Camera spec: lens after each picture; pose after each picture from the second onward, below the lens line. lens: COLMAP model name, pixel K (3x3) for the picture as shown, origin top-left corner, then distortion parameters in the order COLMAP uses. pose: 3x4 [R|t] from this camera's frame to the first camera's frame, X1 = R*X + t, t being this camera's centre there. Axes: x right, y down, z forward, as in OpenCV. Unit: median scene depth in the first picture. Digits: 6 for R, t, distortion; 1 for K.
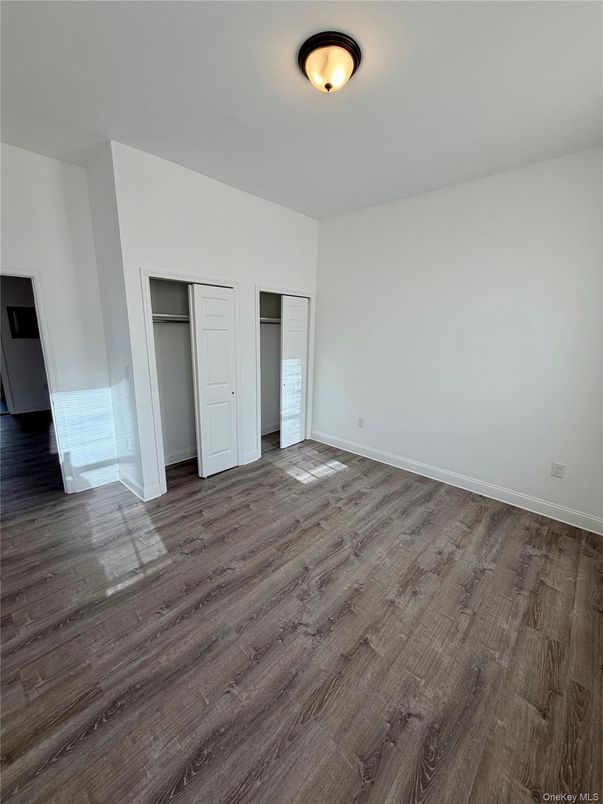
lens RADIAL K [[322.6, 0, 303.1], [0, 322.6, 400.1], [0, 0, 1]] dist [-0.001756, -0.000135]
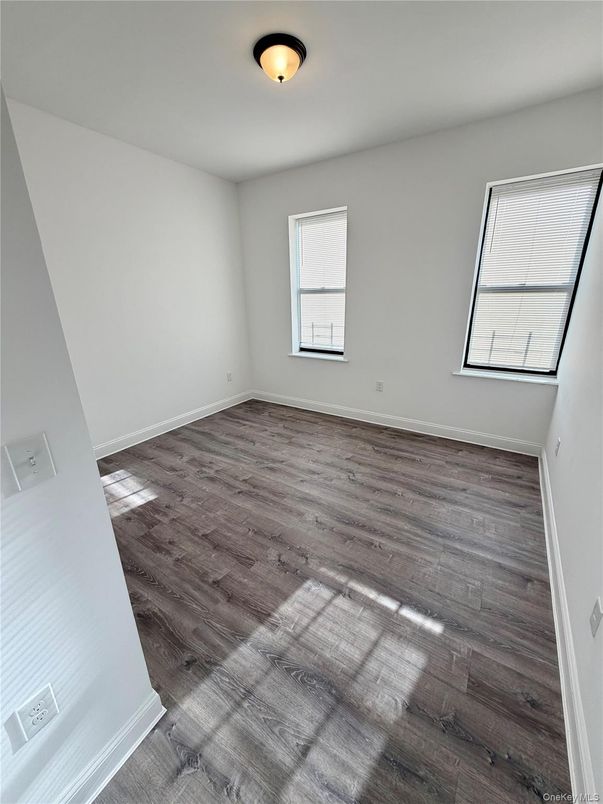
lens RADIAL K [[322.6, 0, 303.1], [0, 322.6, 400.1], [0, 0, 1]] dist [-0.001756, -0.000135]
pose [[-0.187343, -0.321804, 0.928087, -0.907517], [0.224740, 0.905713, 0.359412, -0.194970], [-0.956240, 0.275911, -0.097357, 0.866301]]
